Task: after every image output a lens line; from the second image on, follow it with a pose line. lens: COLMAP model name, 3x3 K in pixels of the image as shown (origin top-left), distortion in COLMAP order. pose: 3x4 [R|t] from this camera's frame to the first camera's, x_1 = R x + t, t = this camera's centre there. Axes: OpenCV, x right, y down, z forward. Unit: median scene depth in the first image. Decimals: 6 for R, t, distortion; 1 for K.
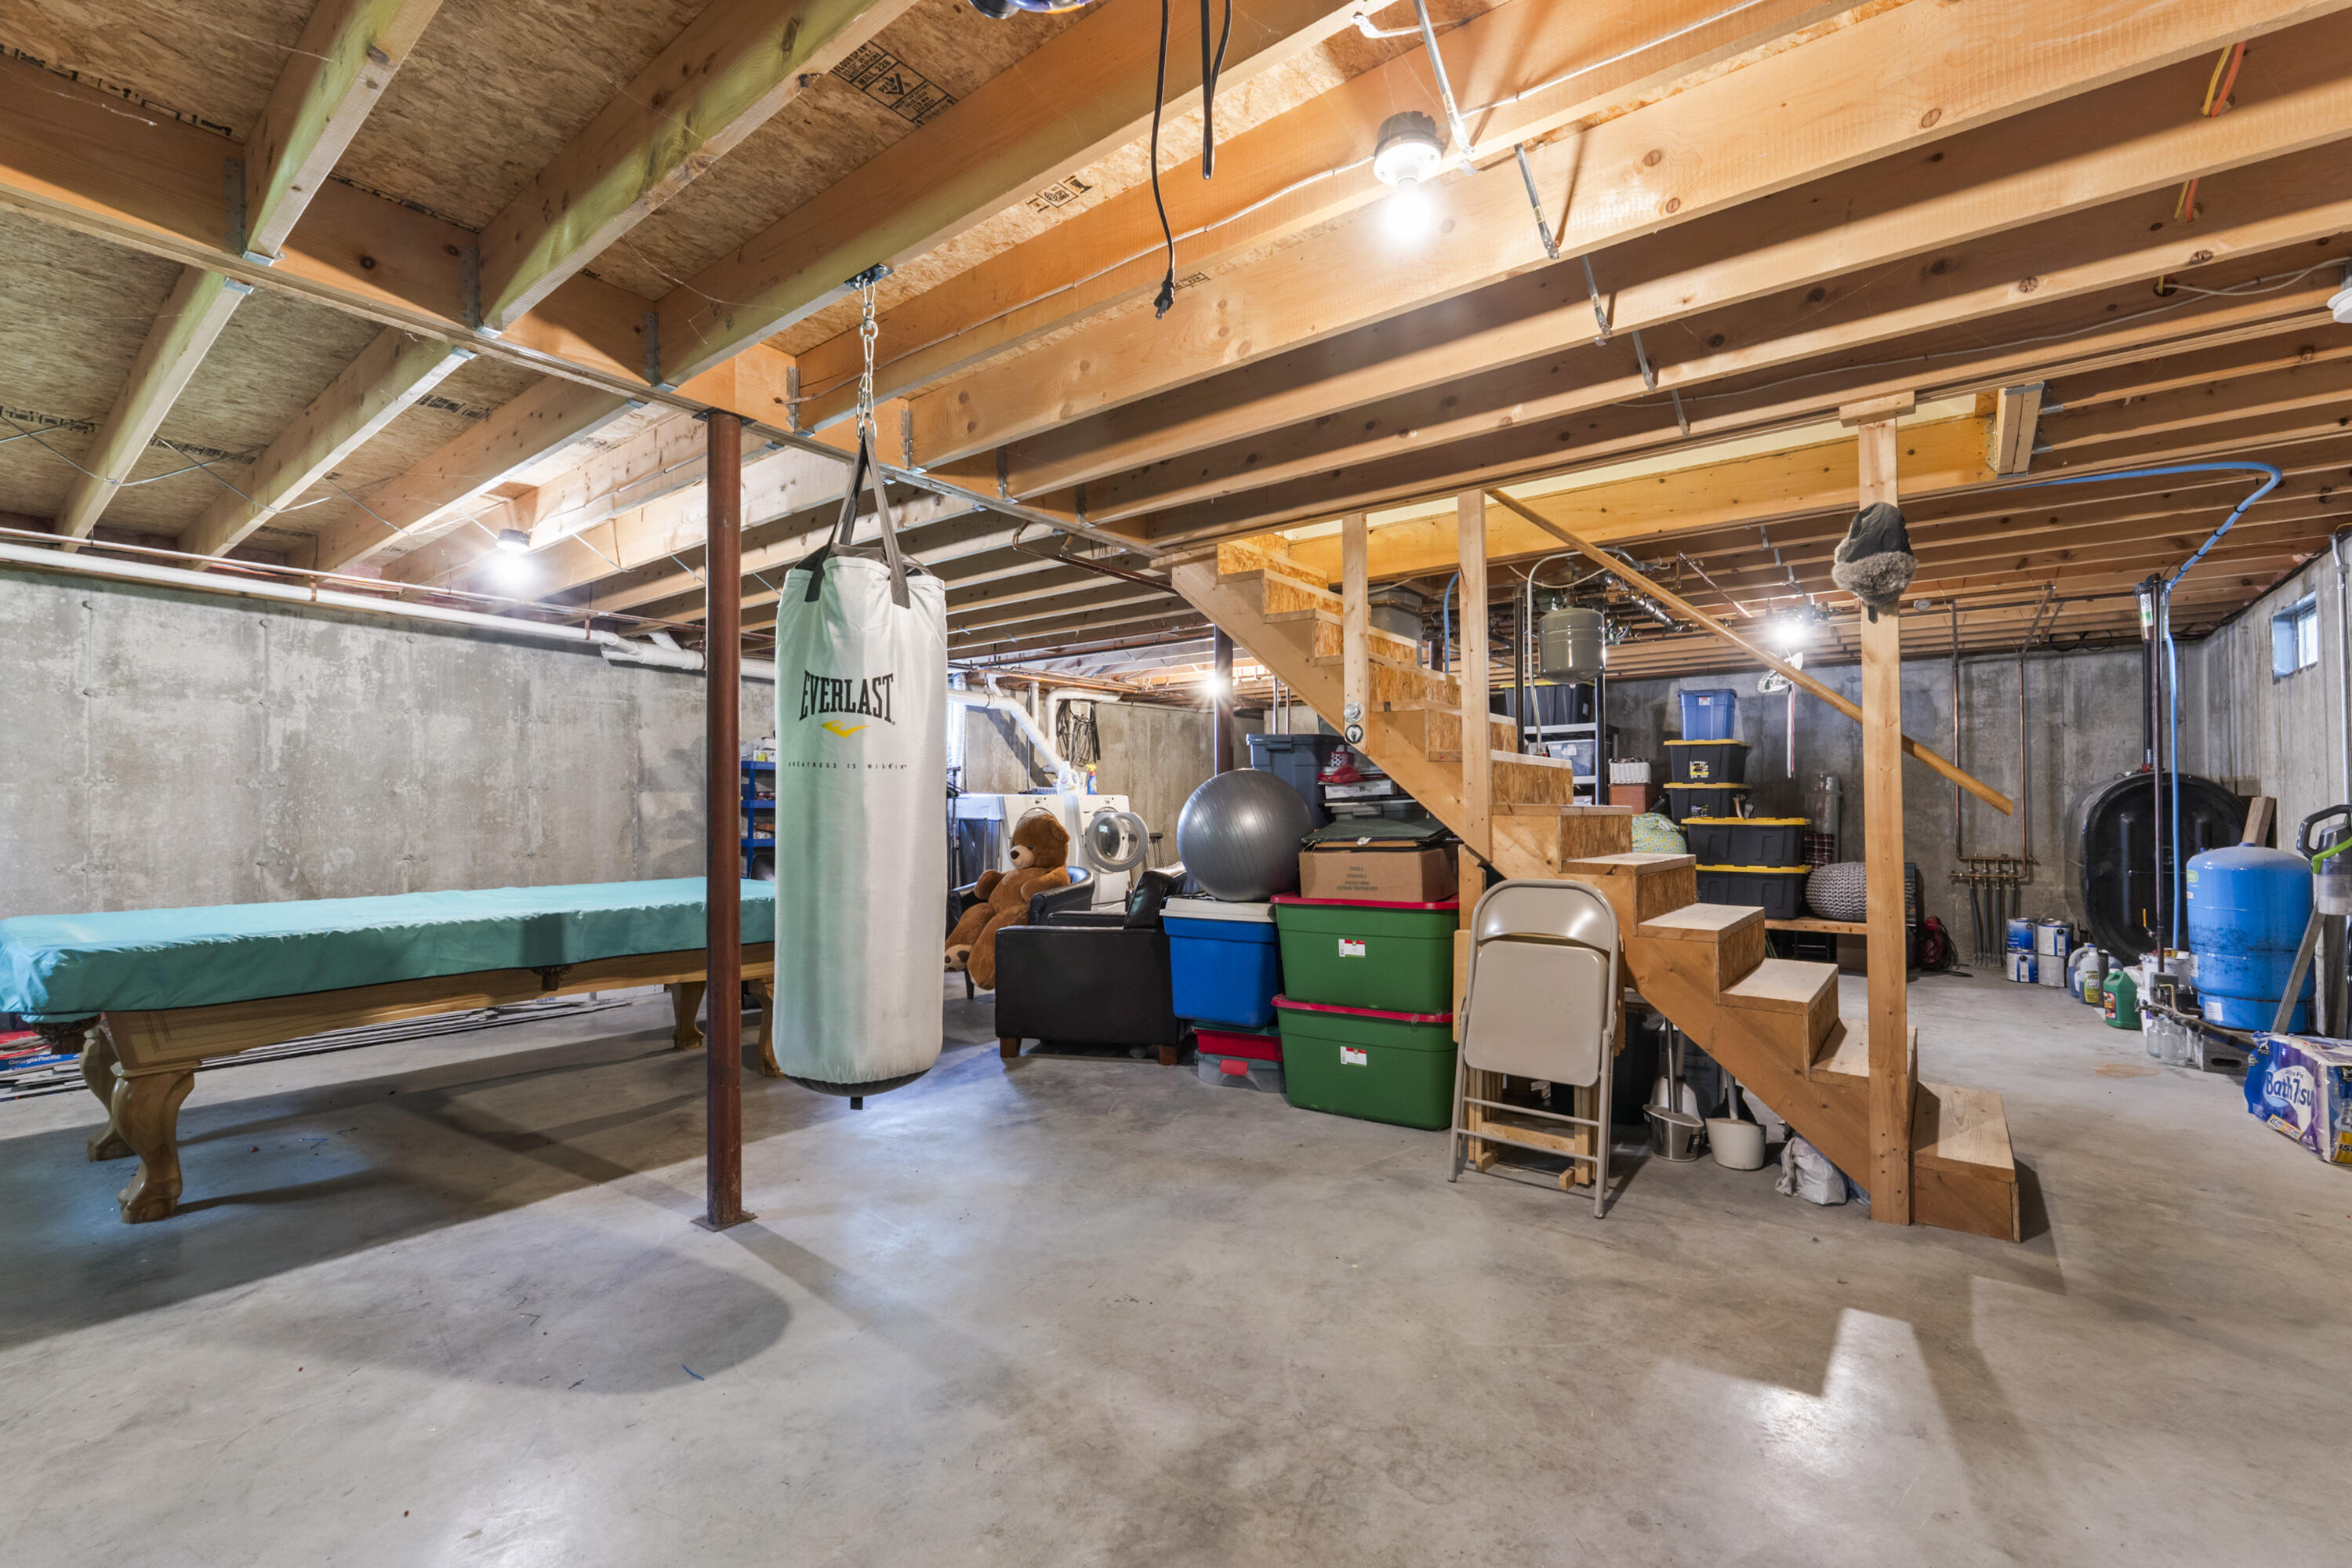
lens RADIAL K [[996.8, 0, 1188.5], [0, 996.8, 794.3], [0, 0, 1]] dist [-0.008418, 0.000288]
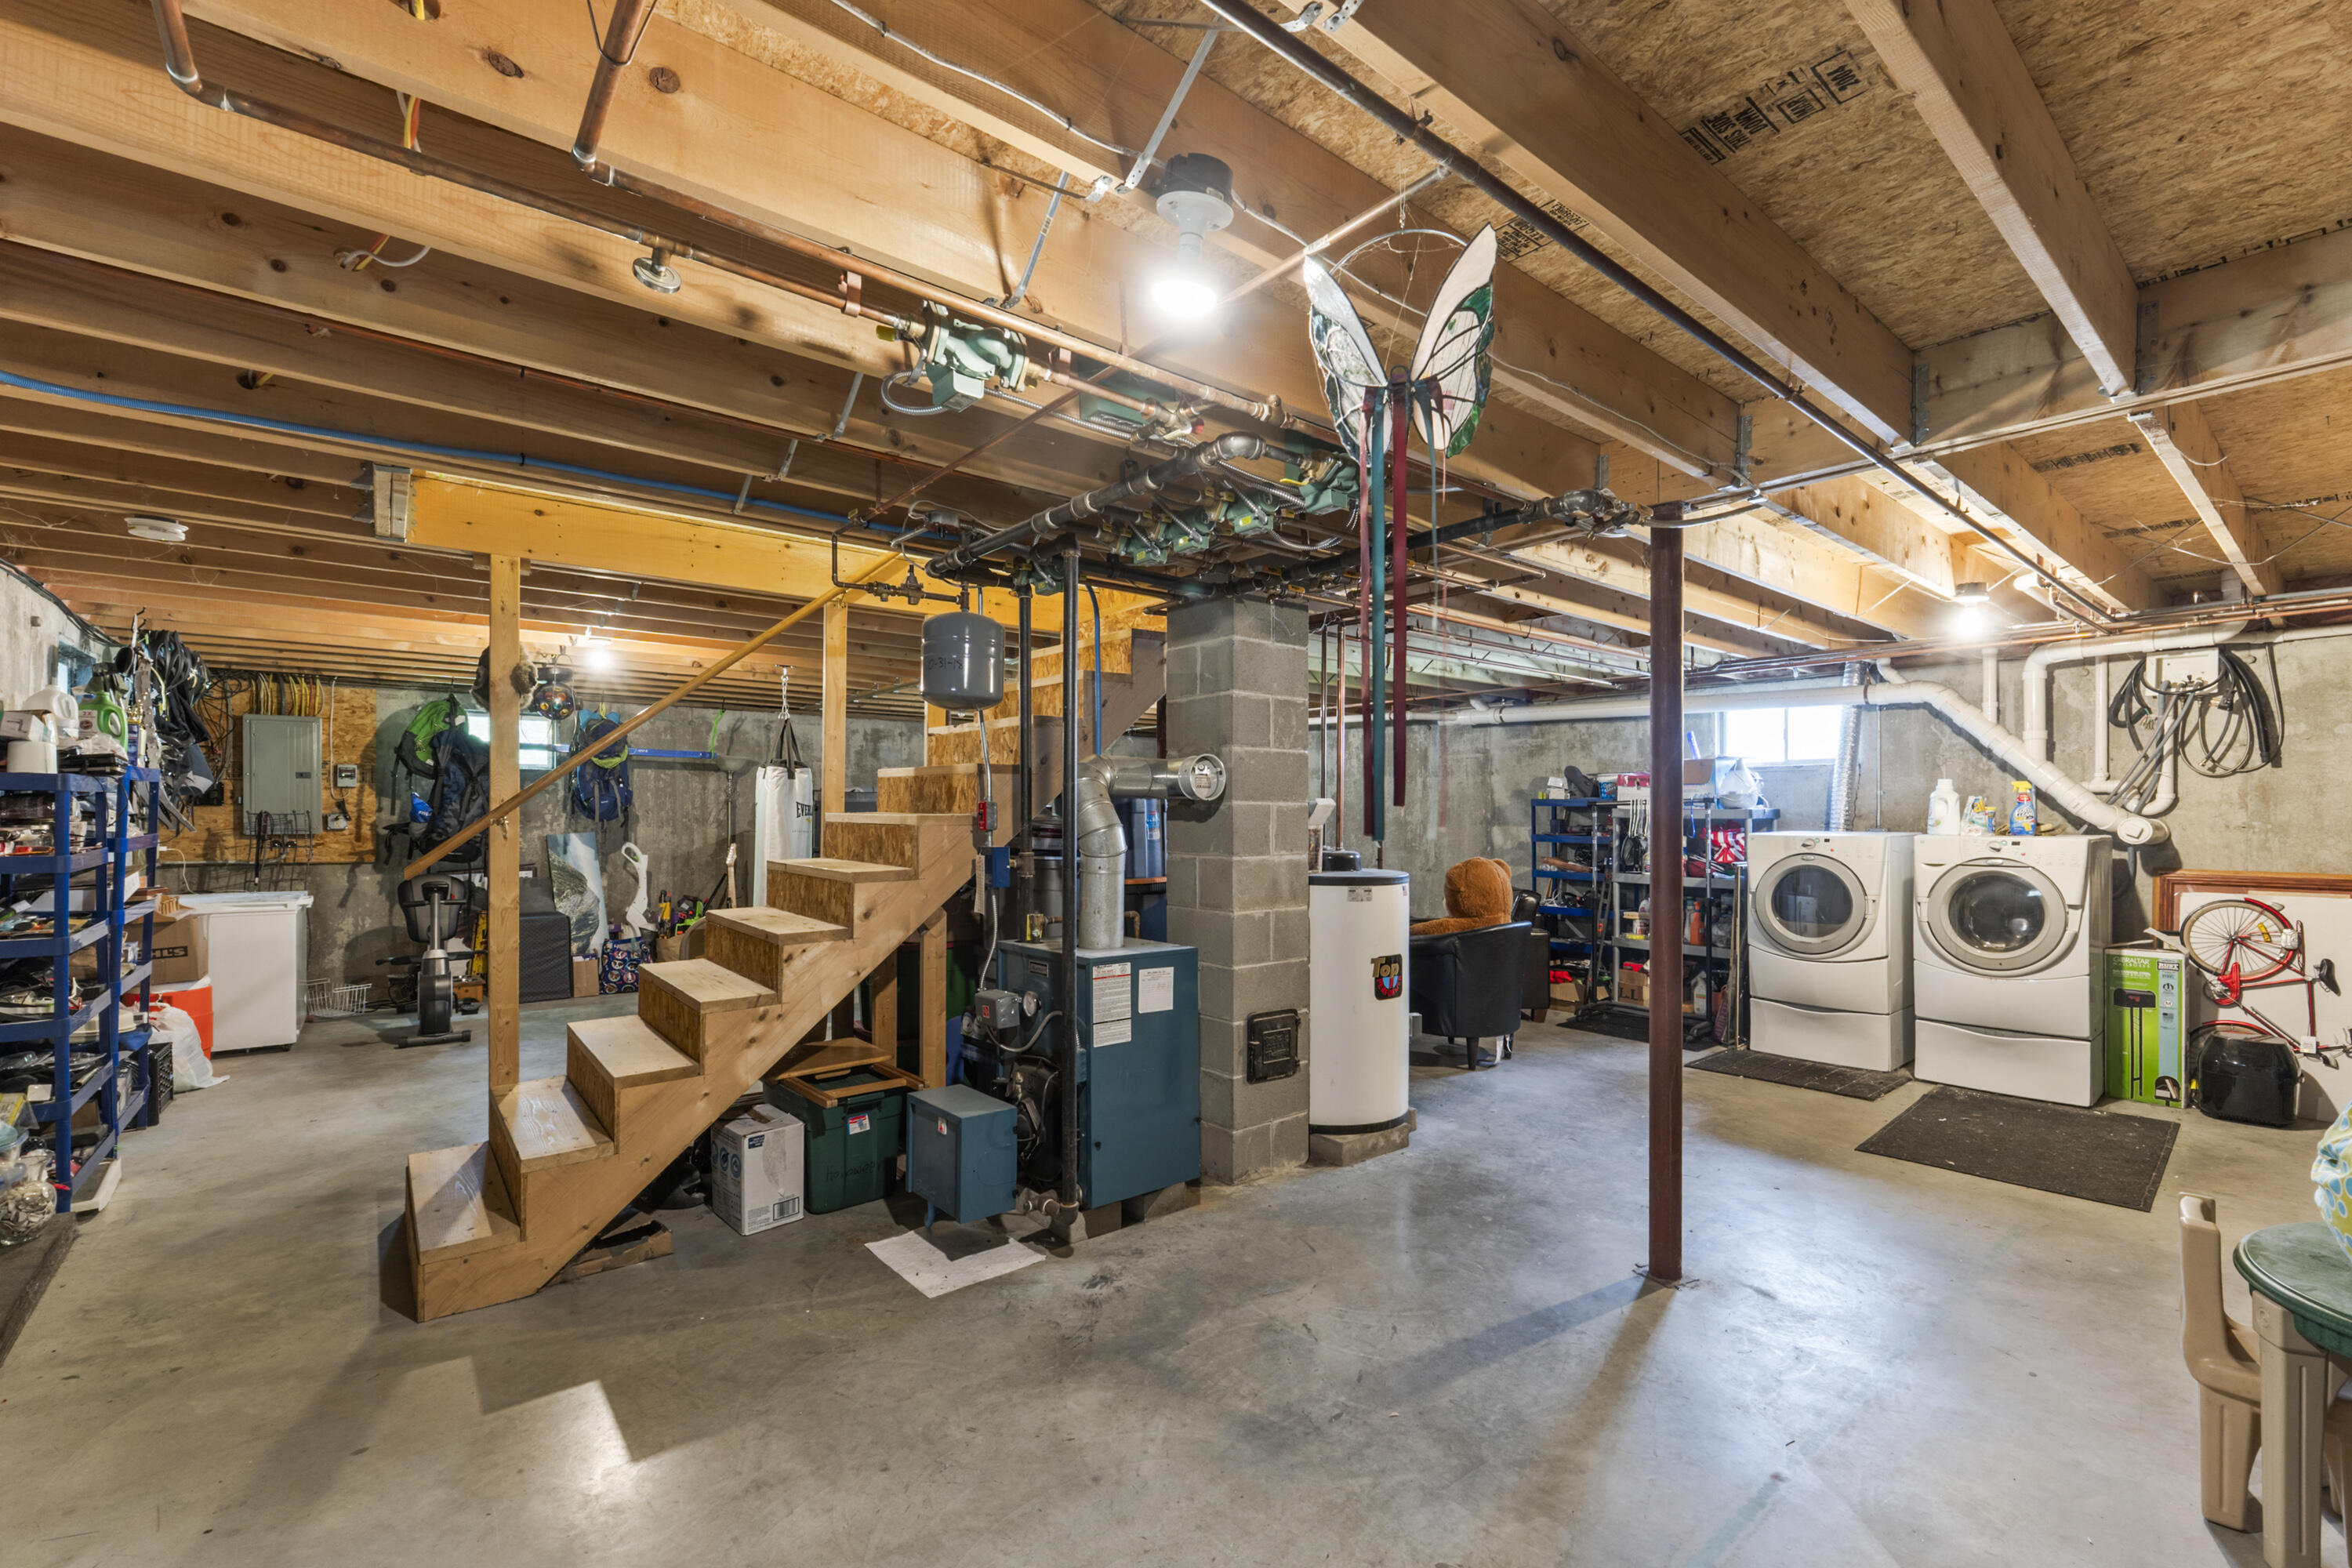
lens RADIAL K [[996.8, 0, 1185.3], [0, 996.8, 799.6], [0, 0, 1]] dist [-0.008418, 0.000288]
pose [[-0.225946, -0.011157, -0.974076, 0.739467], [0.011305, 0.999837, -0.014074, -0.022251], [0.974074, -0.014192, -0.225783, 0.904152]]
